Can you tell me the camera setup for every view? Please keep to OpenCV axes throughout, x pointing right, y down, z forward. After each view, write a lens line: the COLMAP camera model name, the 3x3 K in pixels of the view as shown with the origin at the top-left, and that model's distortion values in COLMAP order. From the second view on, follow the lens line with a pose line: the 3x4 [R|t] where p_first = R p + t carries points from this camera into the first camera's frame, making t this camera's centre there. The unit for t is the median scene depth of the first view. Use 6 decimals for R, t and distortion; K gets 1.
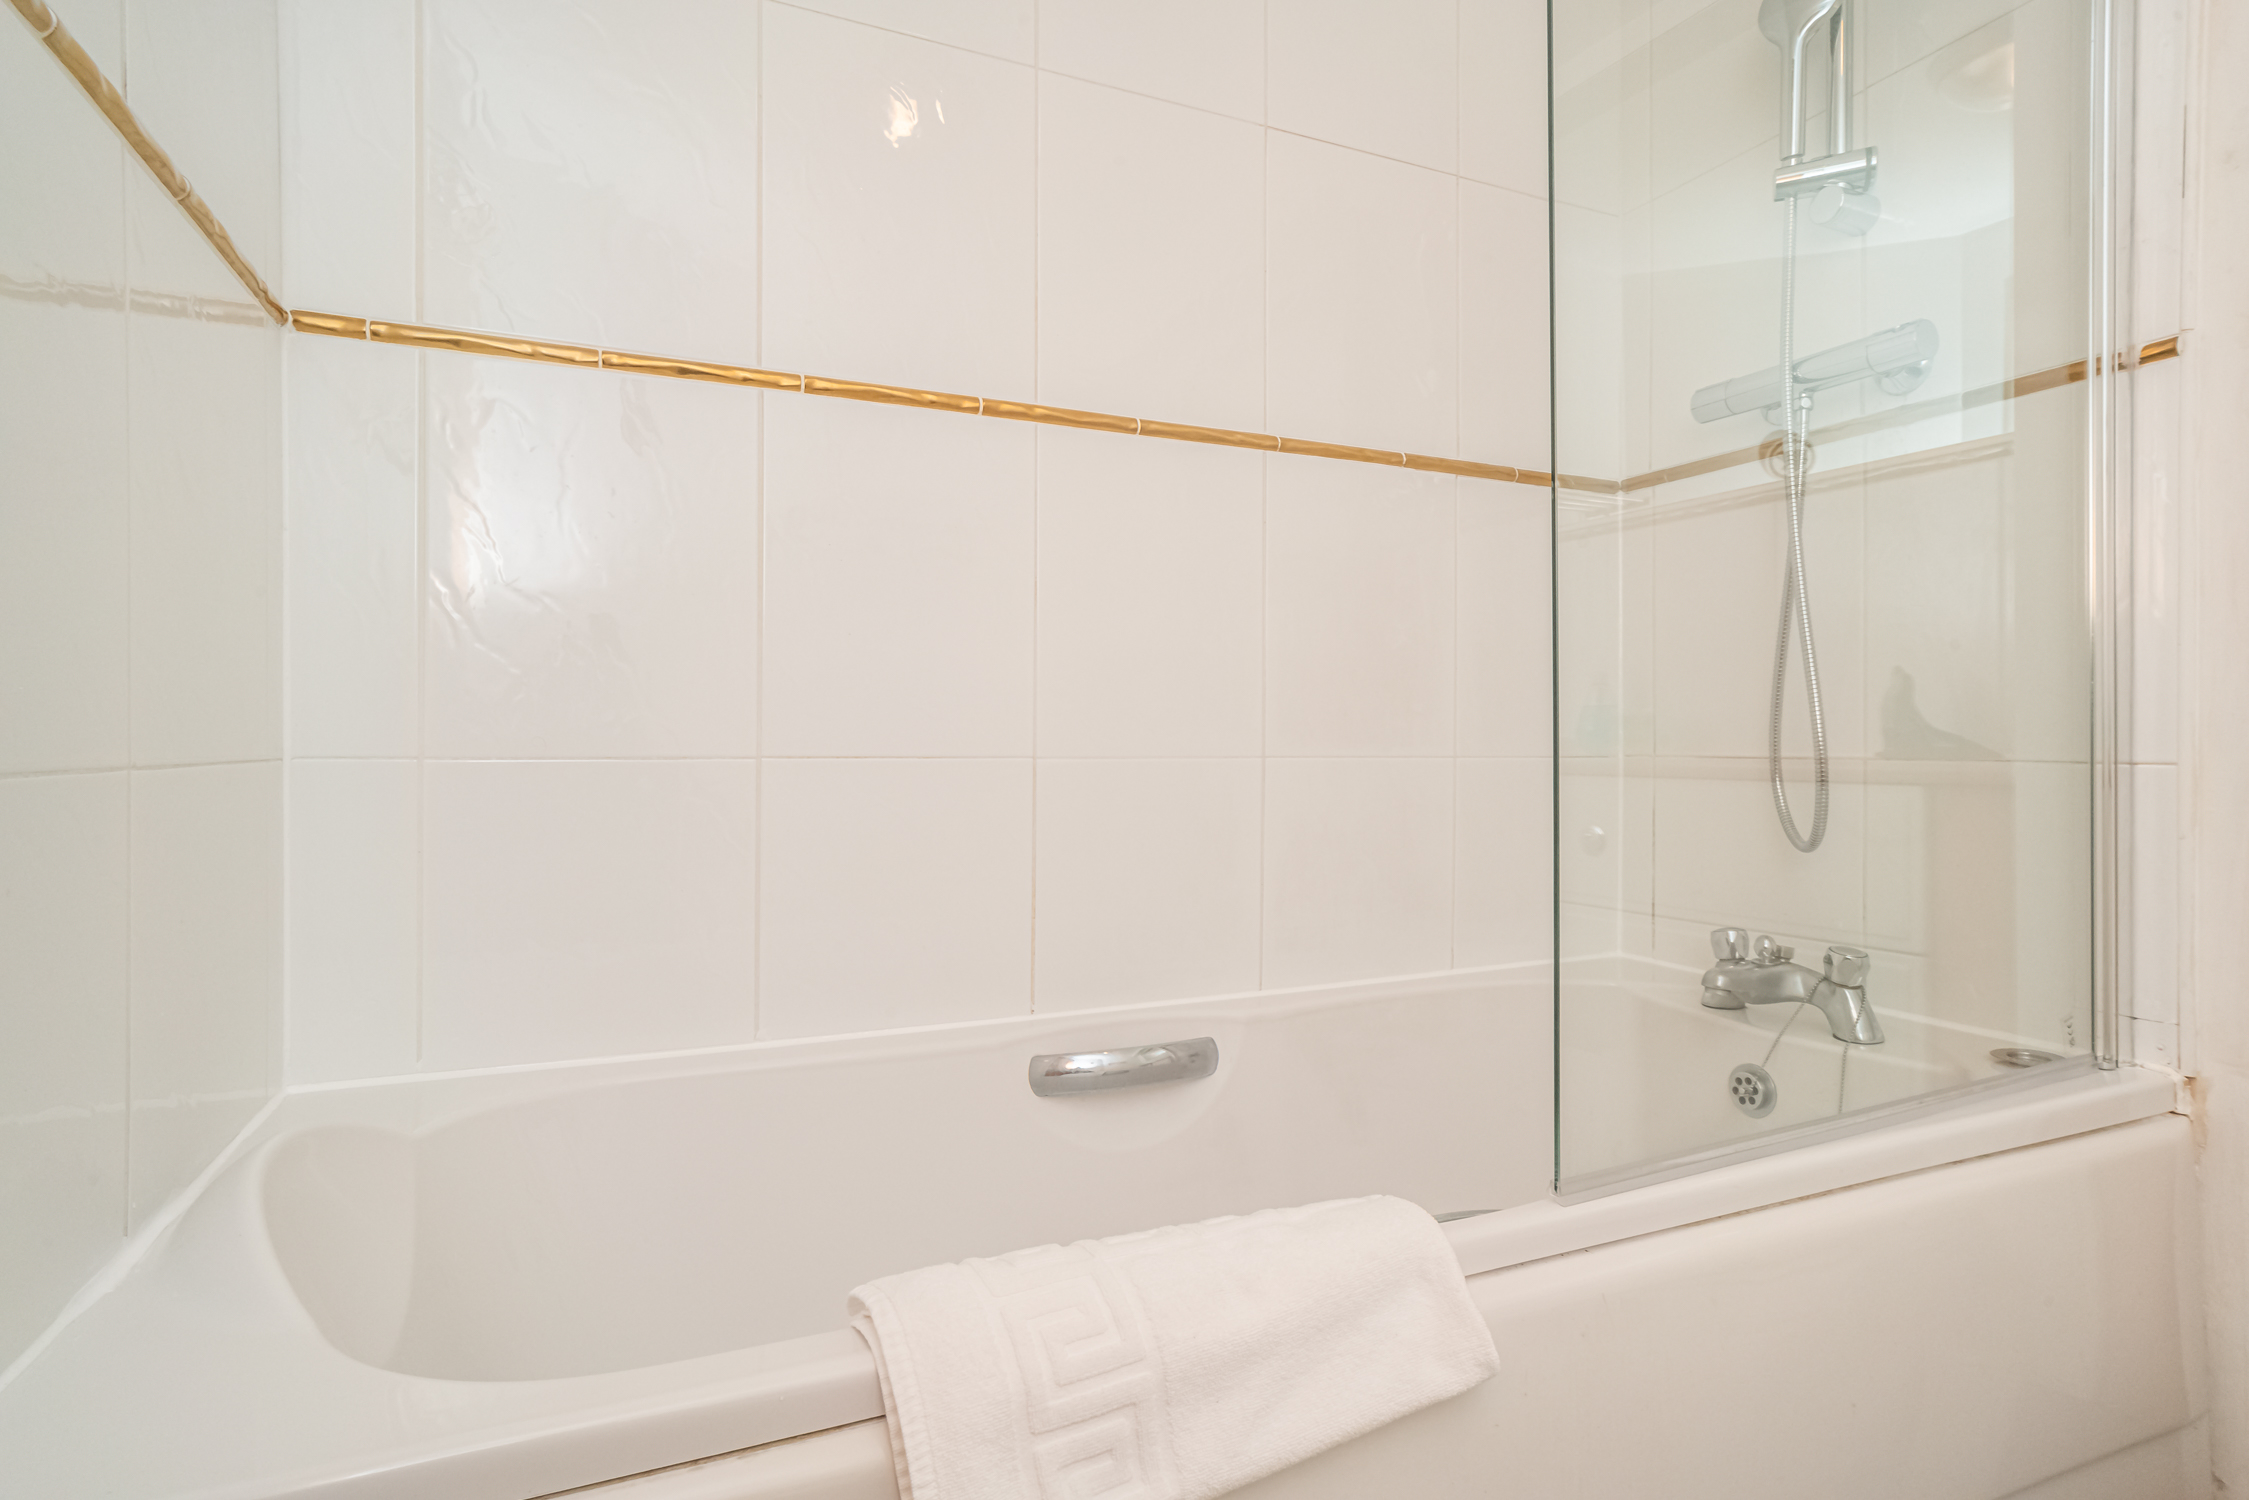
lens RADIAL K [[1150.1, 0, 1125.3], [0, 1150.1, 764.1], [0, 0, 1]] dist [-0.000678, 0.002496]
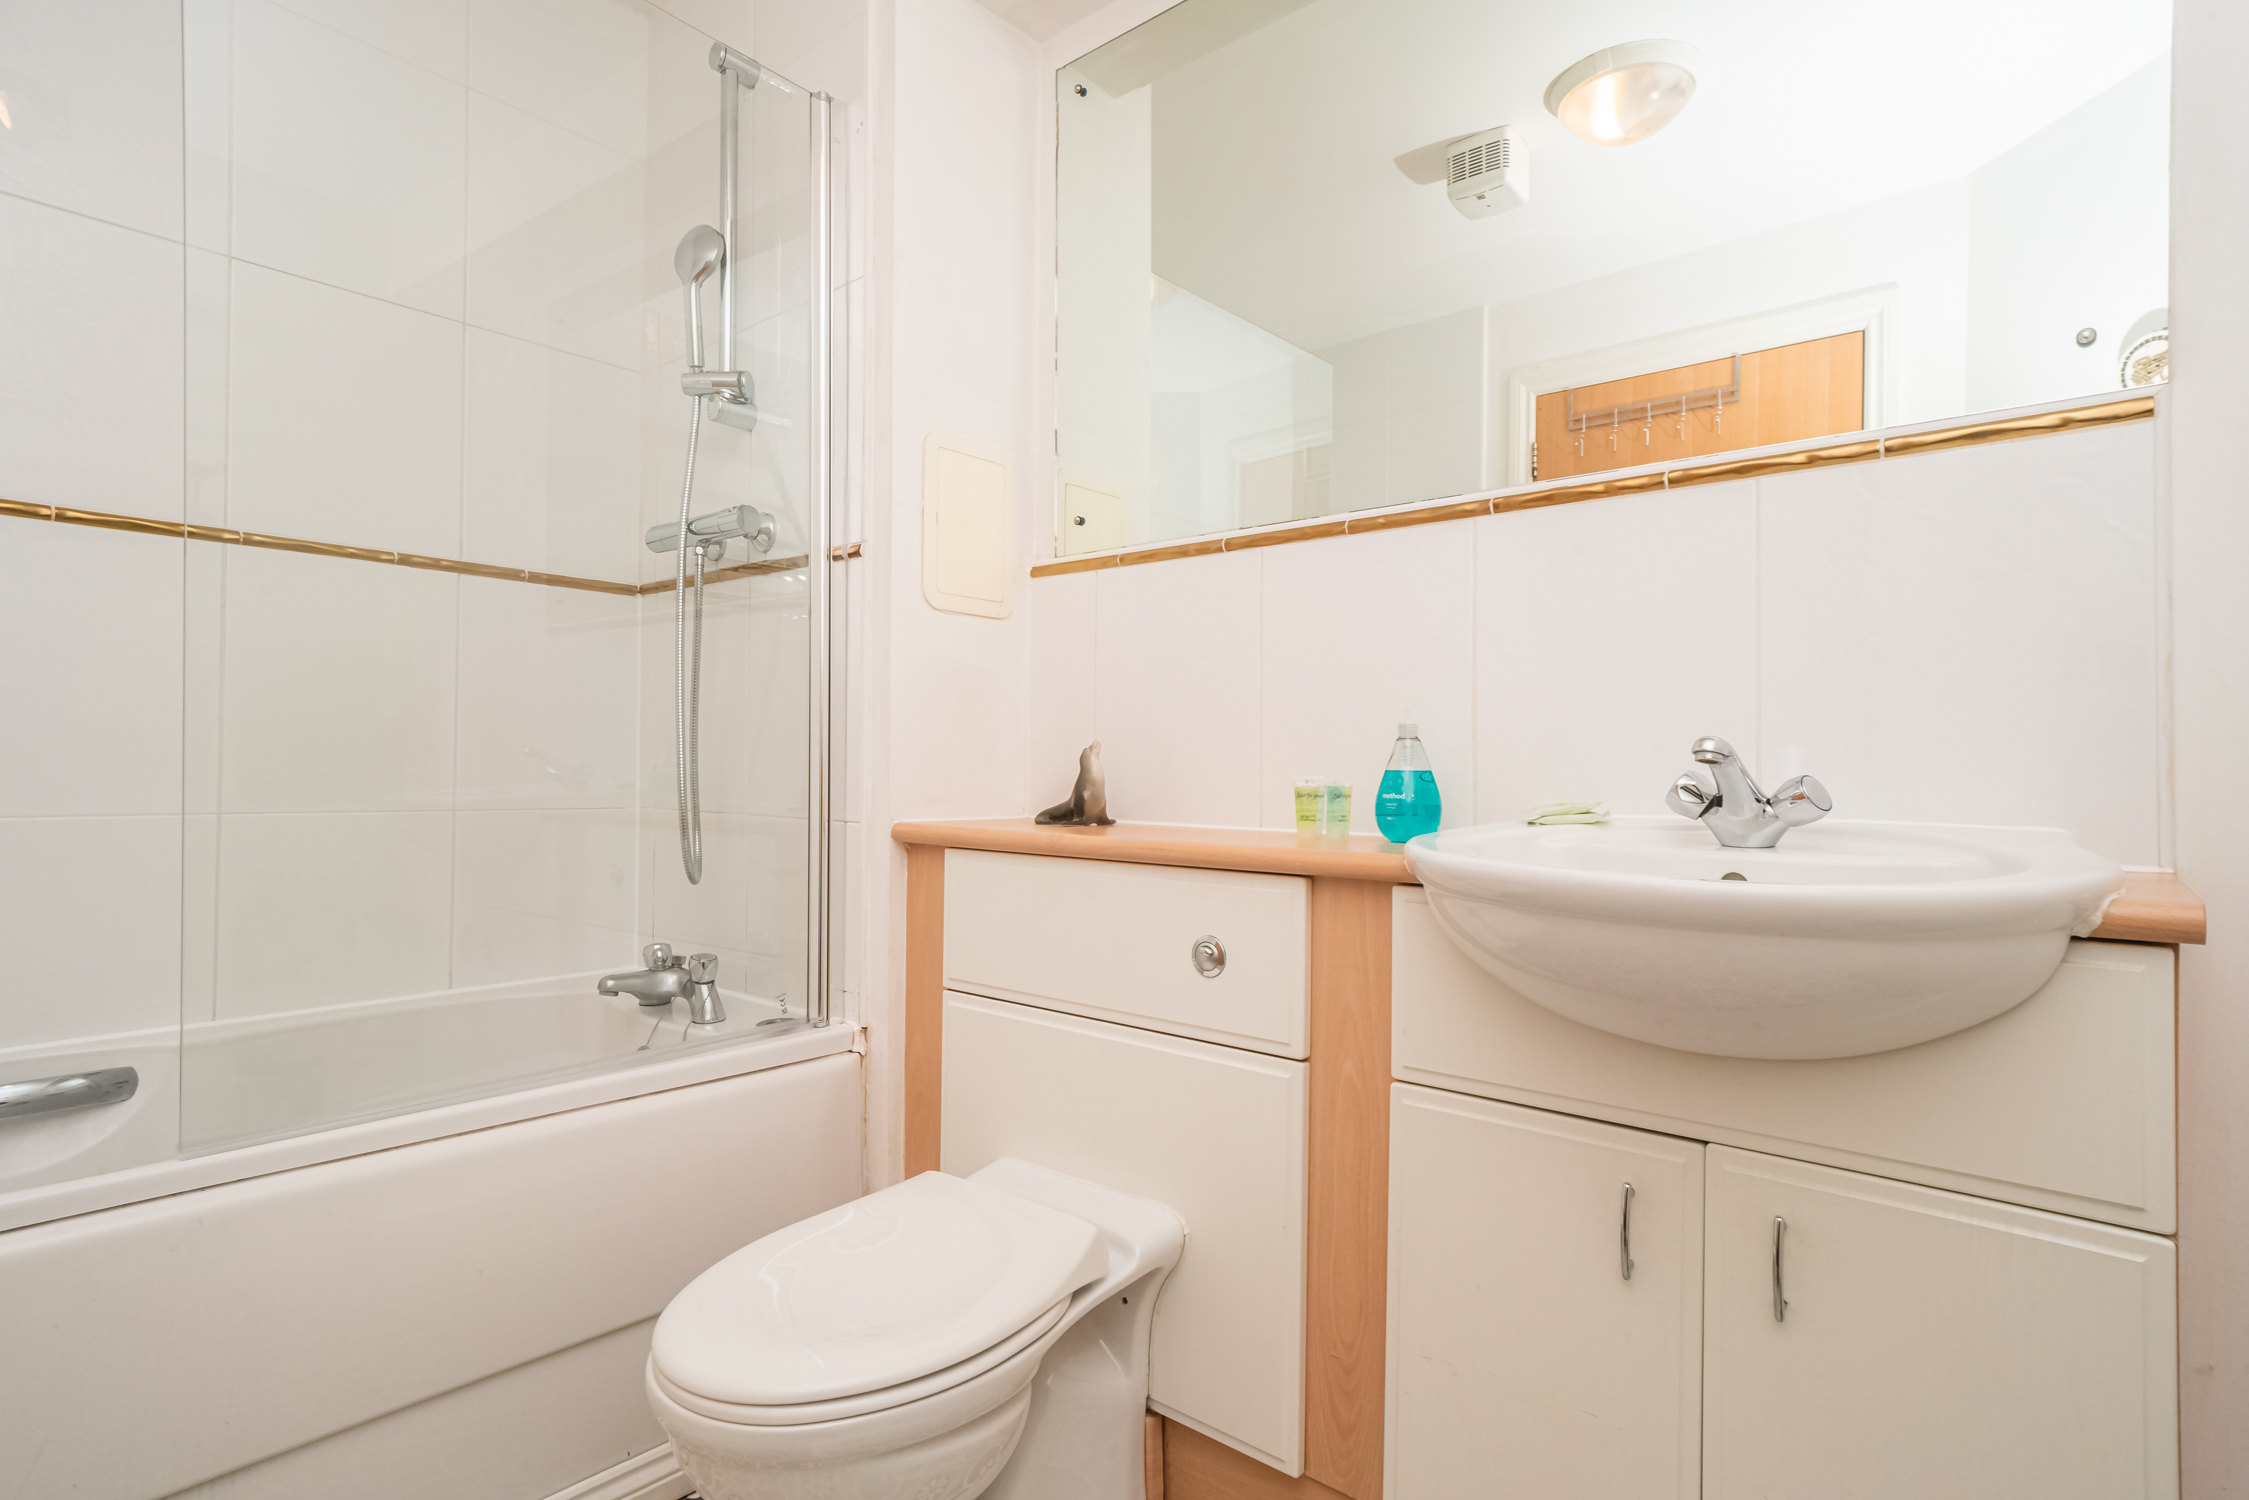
lens RADIAL K [[1140.0, 0, 1135.8], [0, 1140.0, 776.8], [0, 0, 1]] dist [0.000278, 0.001587]
pose [[0.903120, 0.009228, 0.429289, 0.509007], [-0.006931, 0.999952, -0.006912, -0.045641], [-0.429332, 0.003267, 0.903141, -0.449168]]
